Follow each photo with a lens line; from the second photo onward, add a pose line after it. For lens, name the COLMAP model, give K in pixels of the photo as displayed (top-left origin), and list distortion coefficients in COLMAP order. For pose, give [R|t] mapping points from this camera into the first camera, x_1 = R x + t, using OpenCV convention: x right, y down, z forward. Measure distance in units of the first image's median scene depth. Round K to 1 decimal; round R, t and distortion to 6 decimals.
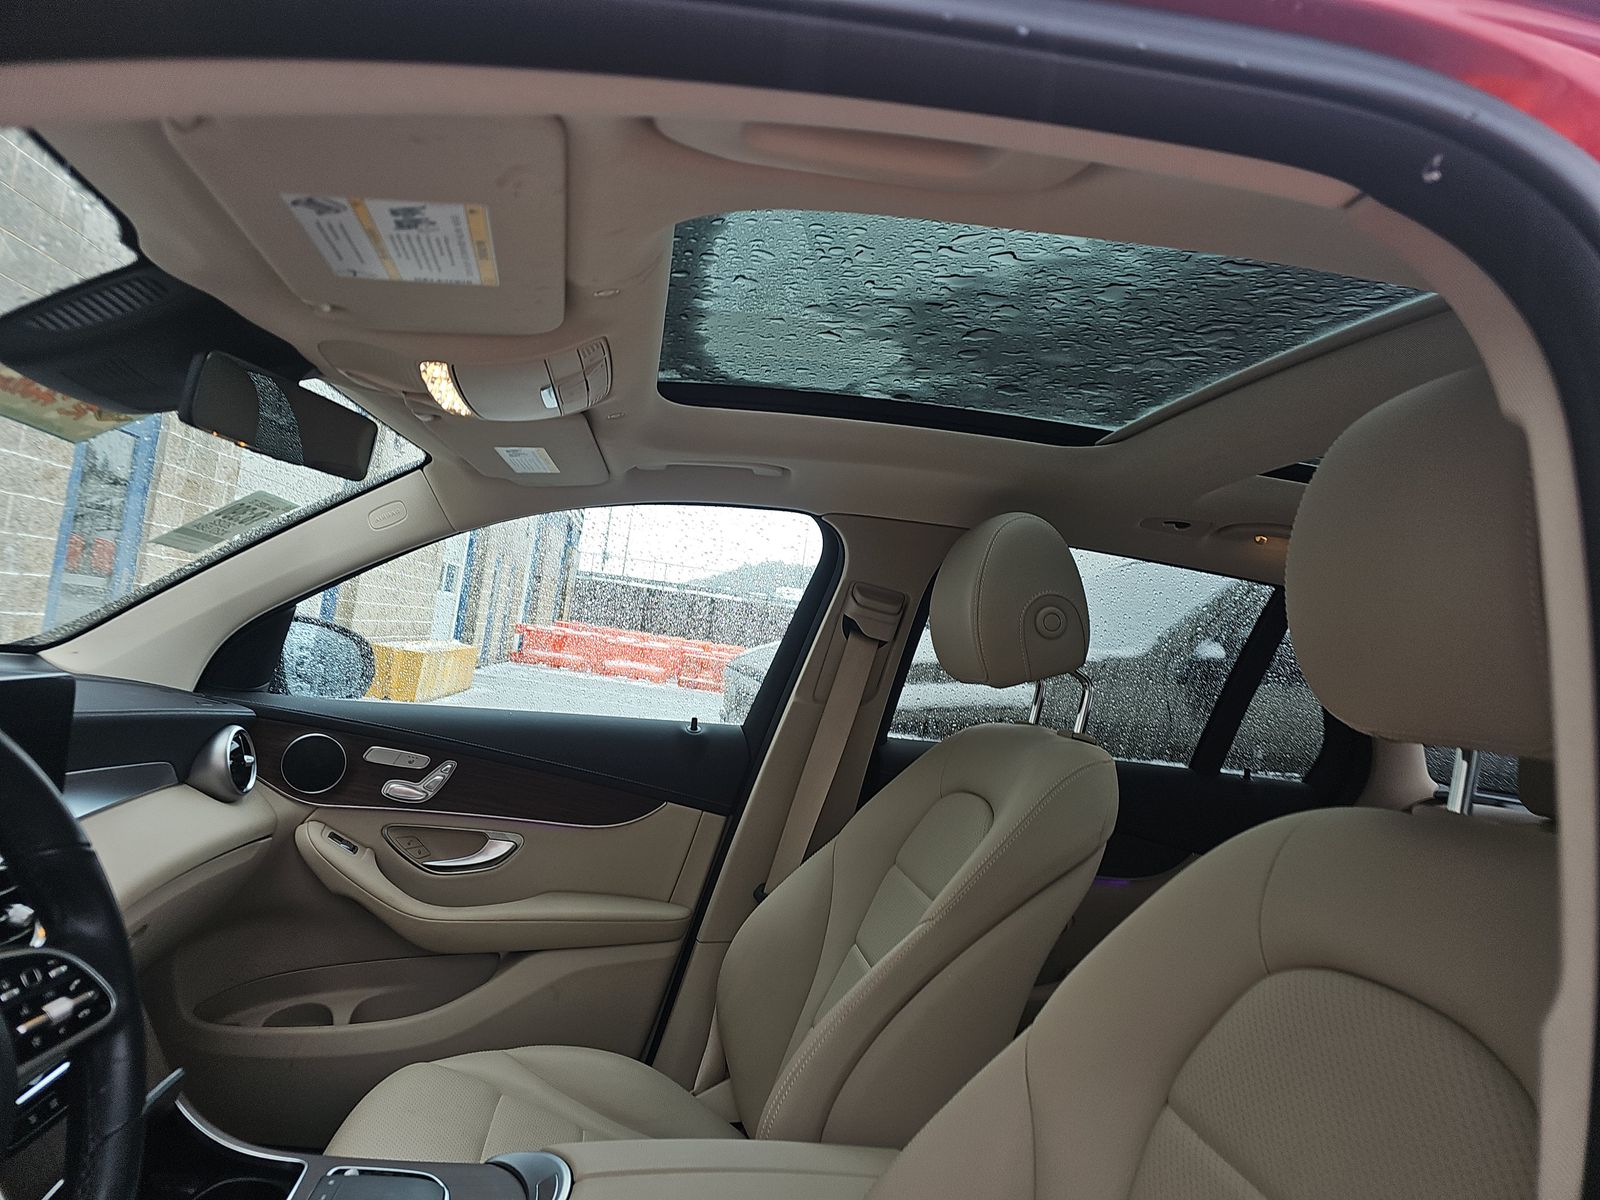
lens RADIAL K [[1074.9, 0, 796.4], [0, 1074.9, 593.1], [0, 0, 1]] dist [0.034923, -0.011207]
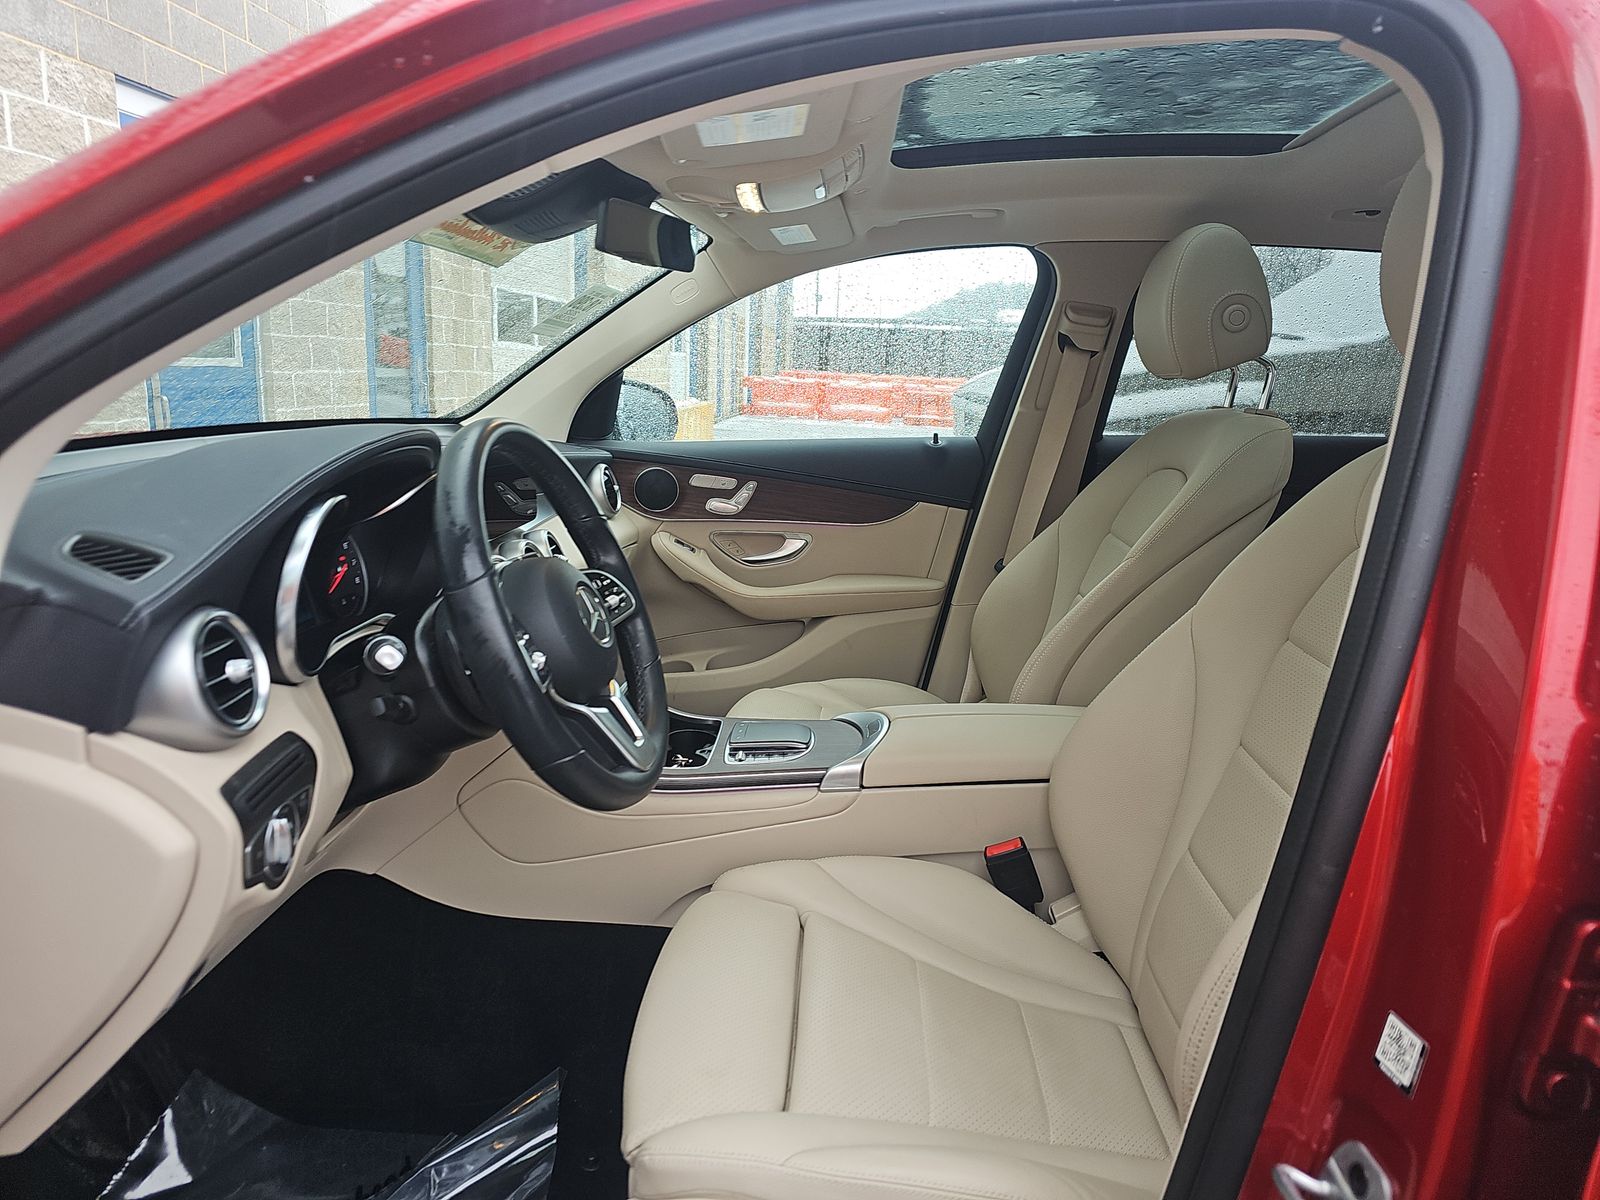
lens RADIAL K [[1074.9, 0, 790.0], [0, 1074.9, 595.0], [0, 0, 1]] dist [0.034923, -0.011207]
pose [[0.973689, -0.055124, -0.221116, 0.003878], [0.106686, 0.967667, 0.228558, -0.003037], [0.201367, -0.246135, 0.948087, -0.264498]]
